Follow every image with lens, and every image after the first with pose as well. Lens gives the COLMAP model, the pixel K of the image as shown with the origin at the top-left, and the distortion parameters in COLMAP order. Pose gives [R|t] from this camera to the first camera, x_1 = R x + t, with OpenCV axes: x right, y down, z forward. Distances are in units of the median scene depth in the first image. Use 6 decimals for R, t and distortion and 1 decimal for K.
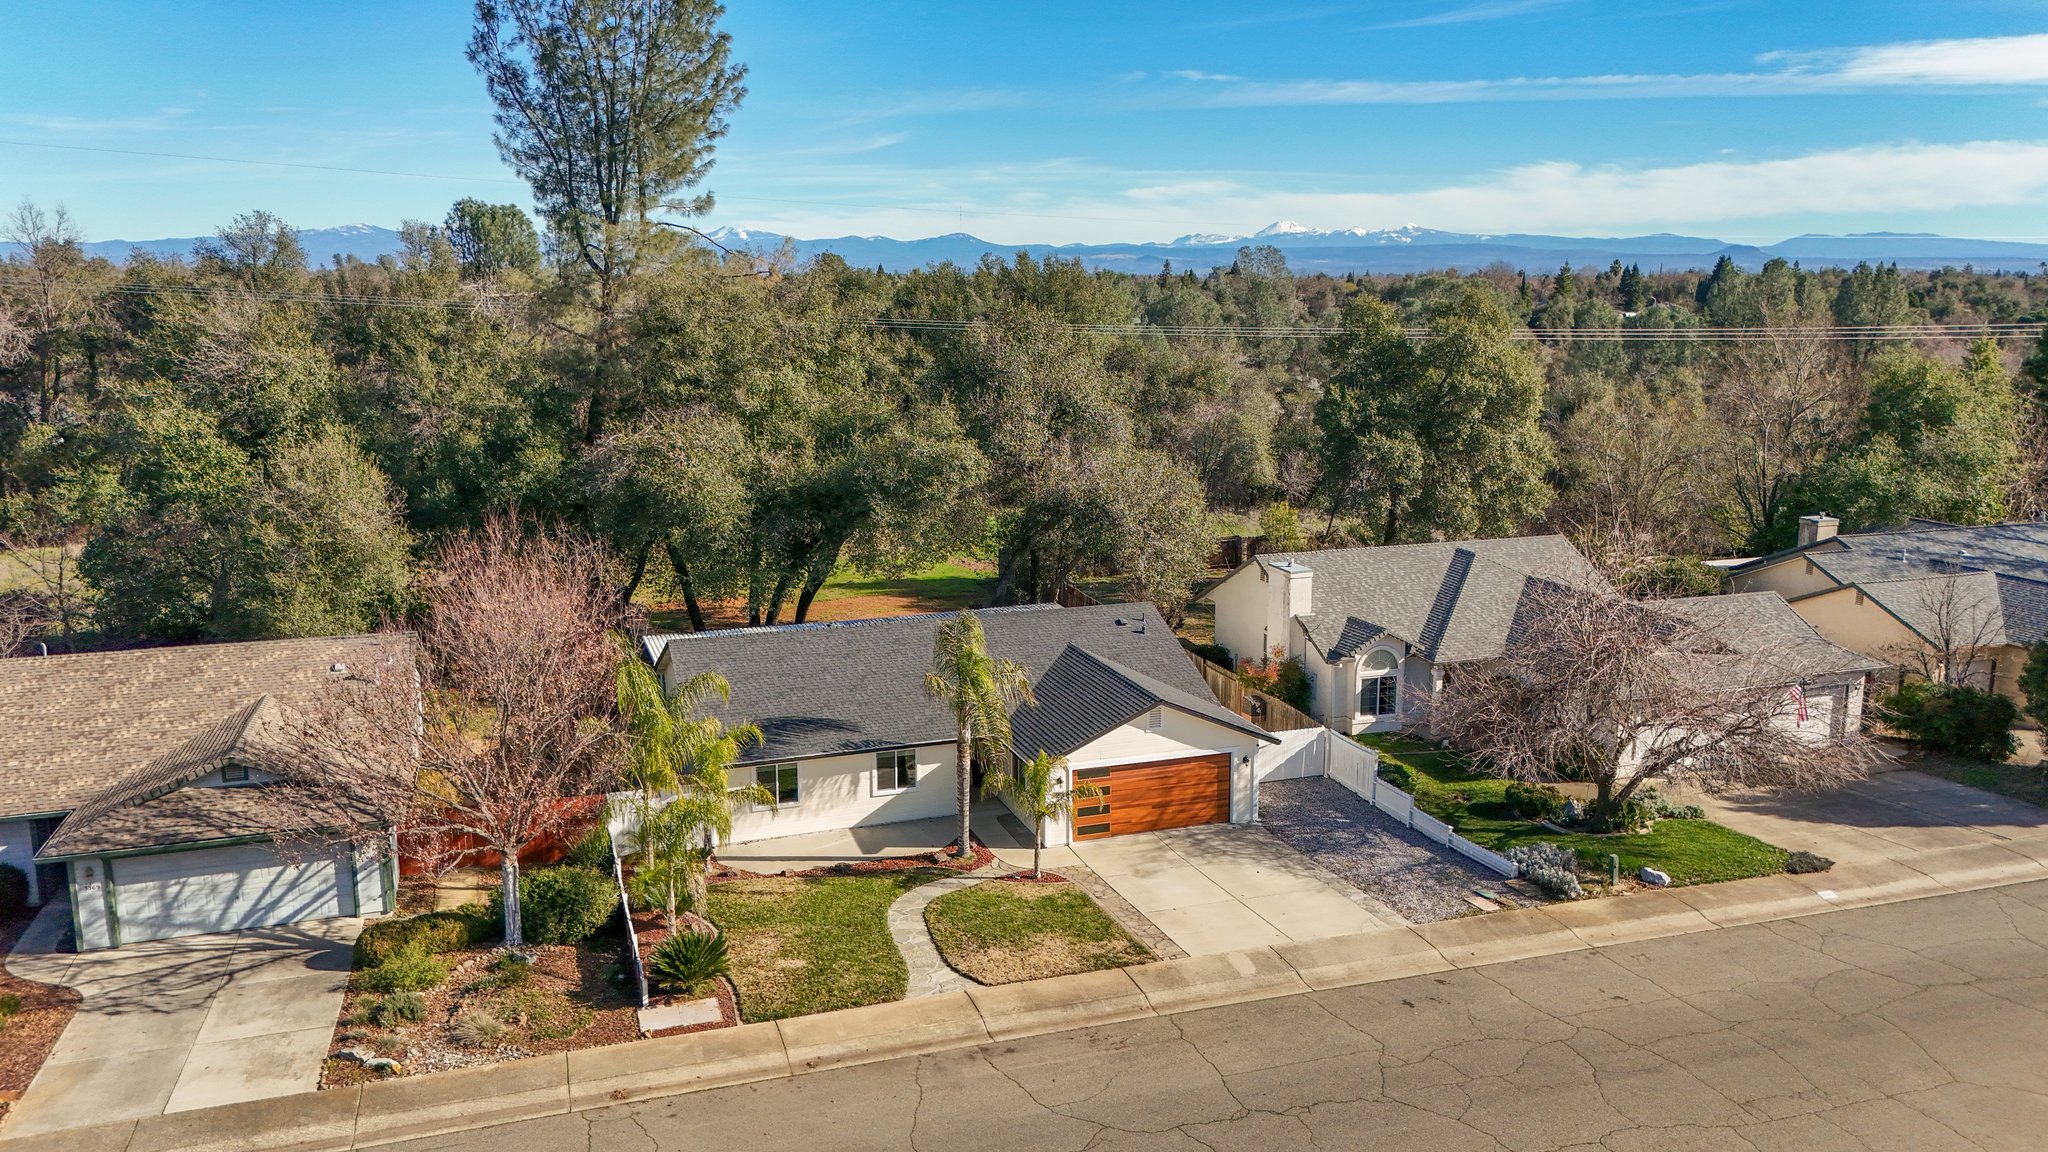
lens RADIAL K [[1508.9, 0, 1027.8], [0, 1508.9, 583.3], [0, 0, 1]] dist [0.067255, -0.058217]
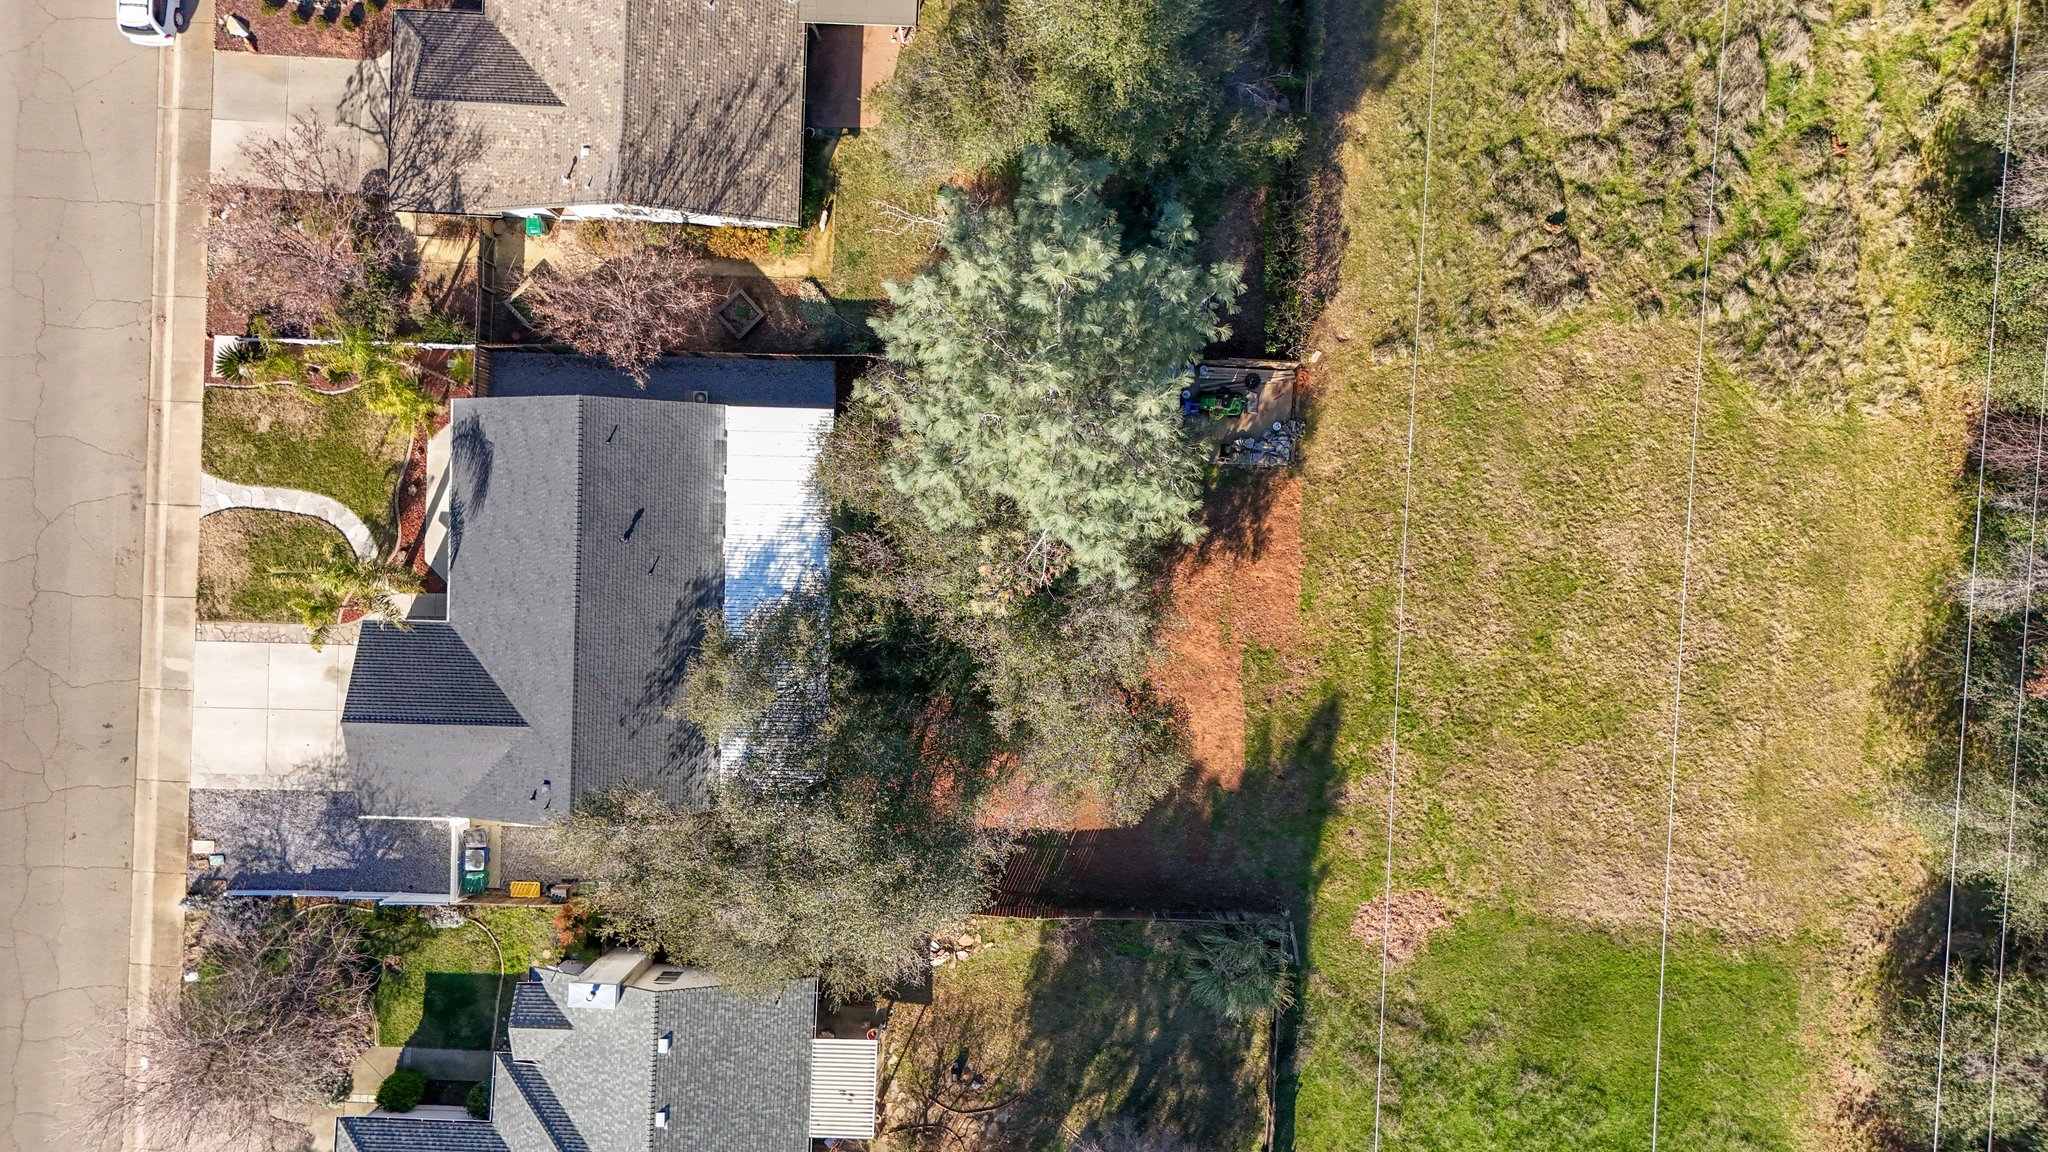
lens RADIAL K [[1508.9, 0, 1025.6], [0, 1508.9, 576.7], [0, 0, 1]] dist [0.067255, -0.058217]
pose [[-0.357745, 0.933646, 0.017986, -0.274957], [-0.167351, -0.083048, 0.982393, -1.346557], [0.918701, 0.348437, 0.185956, 1.255176]]
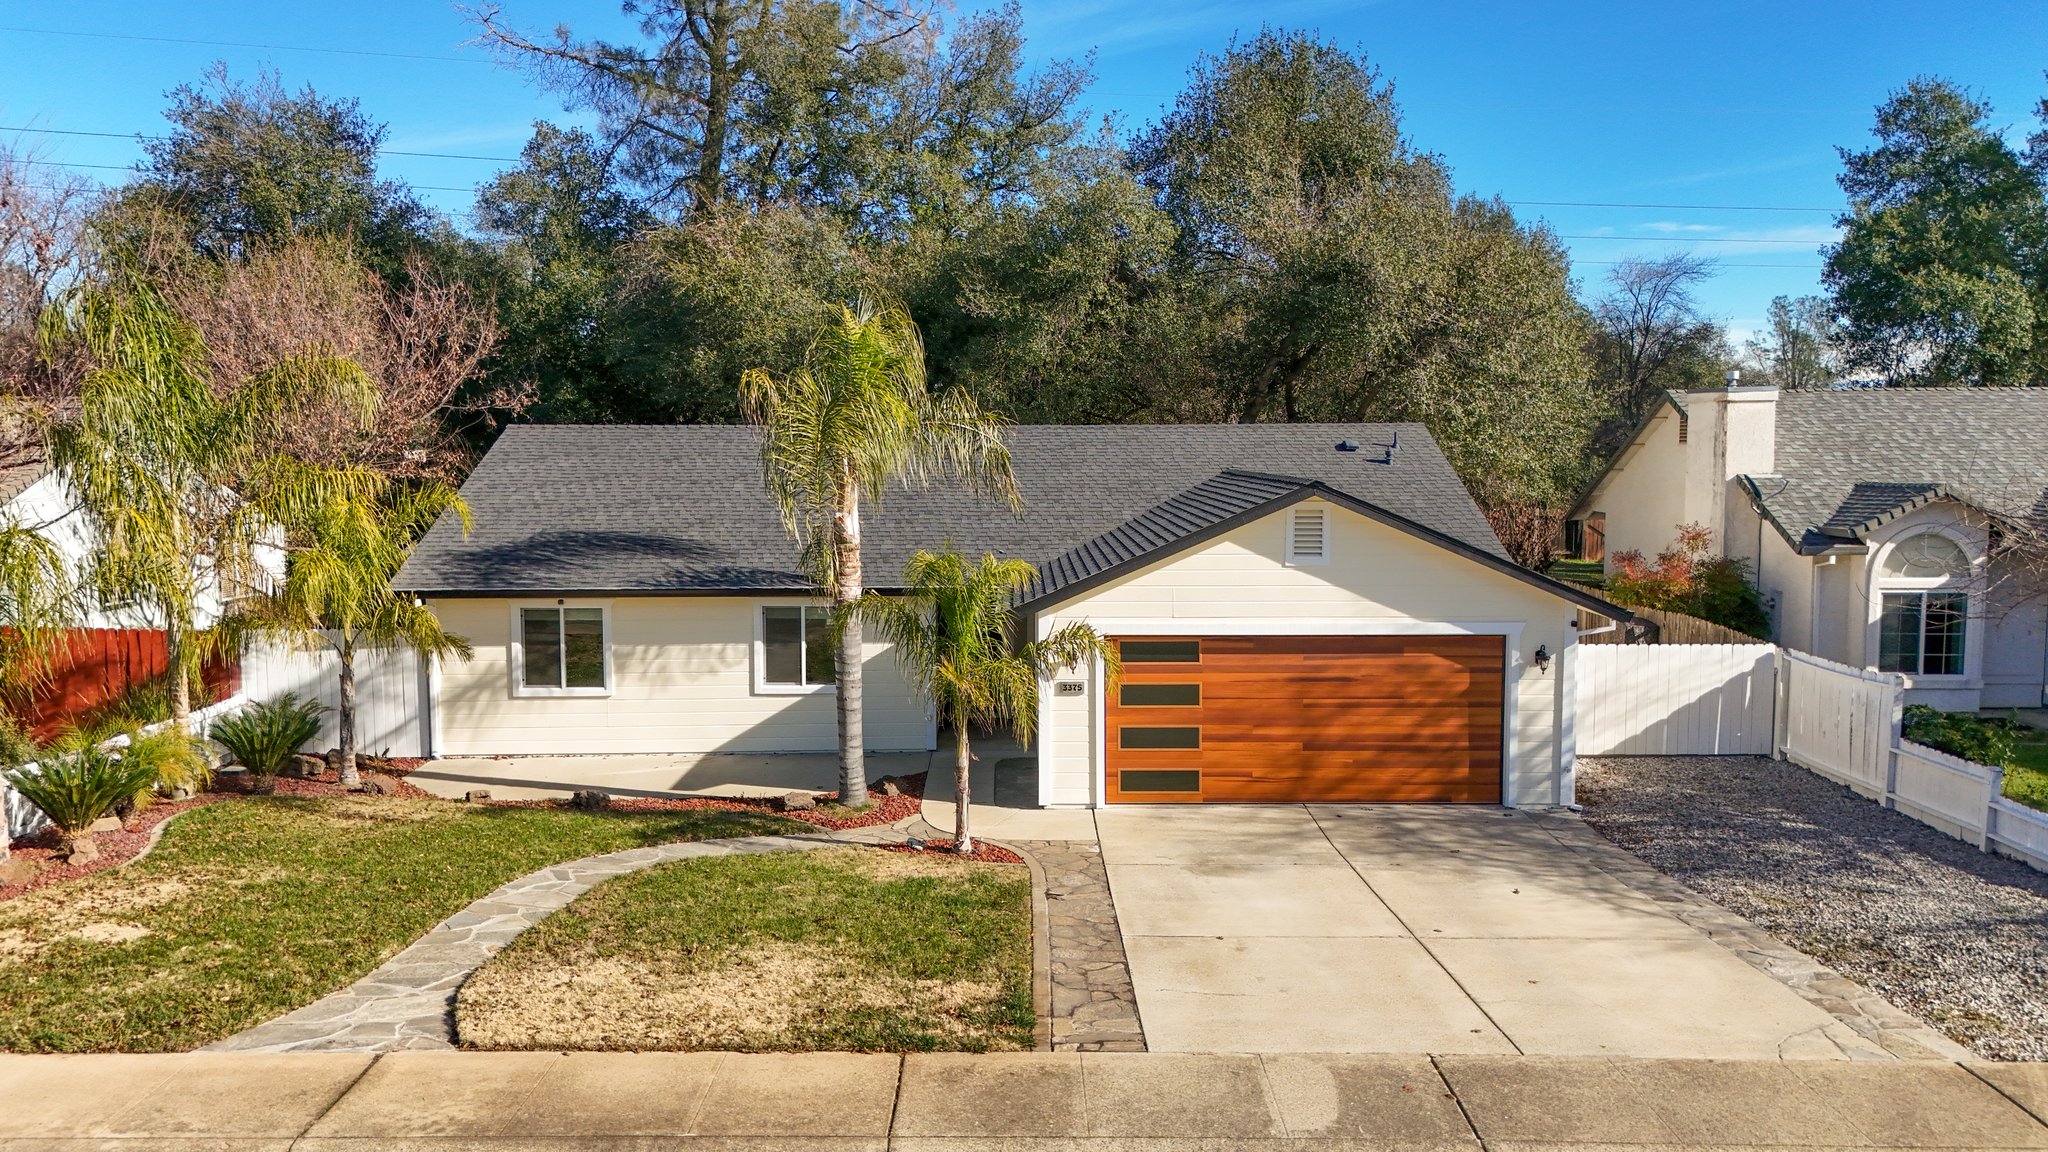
lens RADIAL K [[1508.9, 0, 1027.1], [0, 1508.9, 582.9], [0, 0, 1]] dist [0.067255, -0.058217]
pose [[0.946279, 0.029386, -0.322013, 0.149521], [-0.061947, 0.993891, -0.091341, 0.149214], [0.317362, 0.106382, 0.942319, 0.568132]]
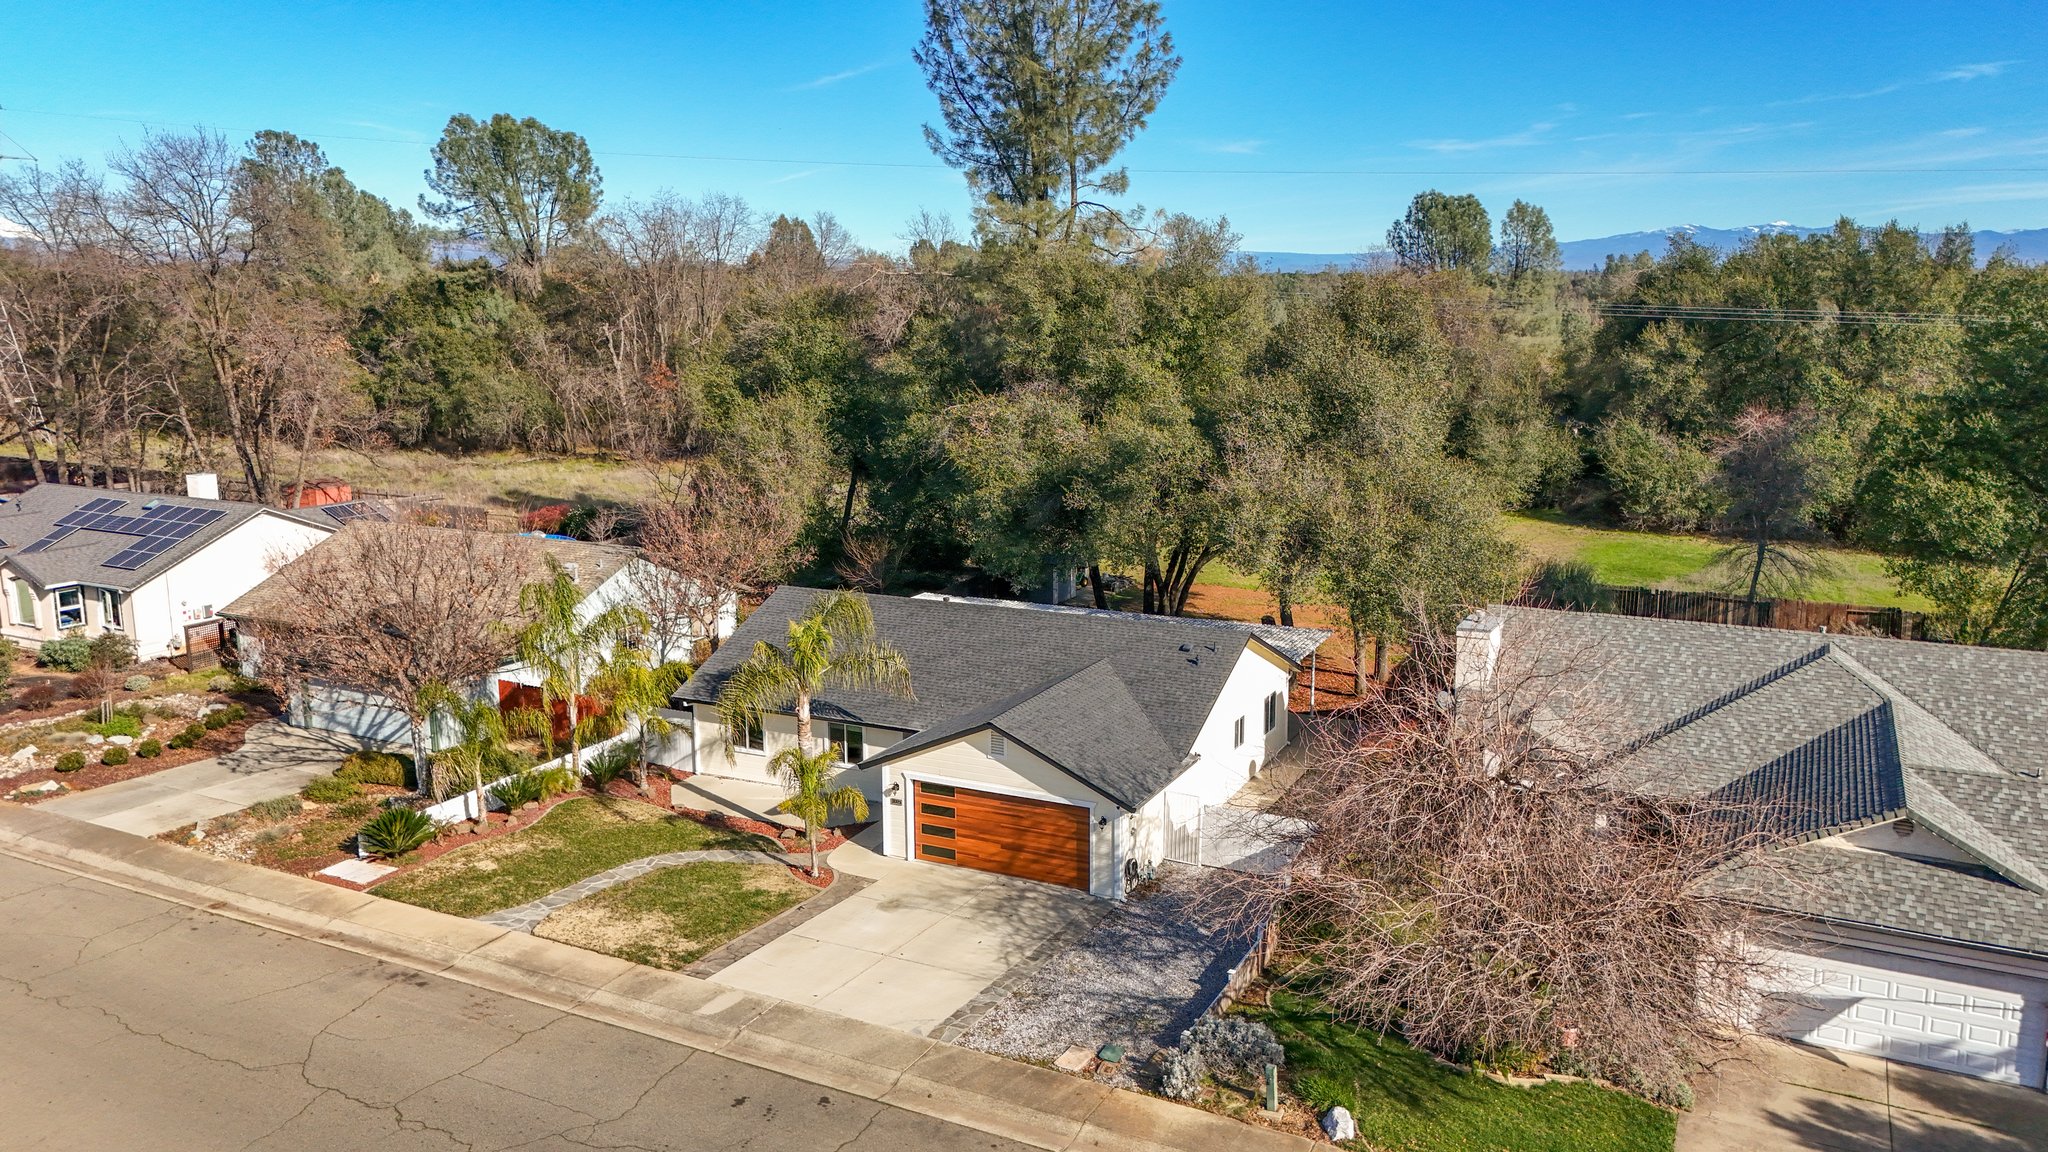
lens RADIAL K [[1508.9, 0, 1033.6], [0, 1508.9, 581.0], [0, 0, 1]] dist [0.067255, -0.058217]
pose [[0.695393, 0.136105, -0.705623, 0.702688], [-0.137140, 0.988989, 0.055611, -0.054844], [0.705422, 0.058097, 0.706402, 0.398302]]
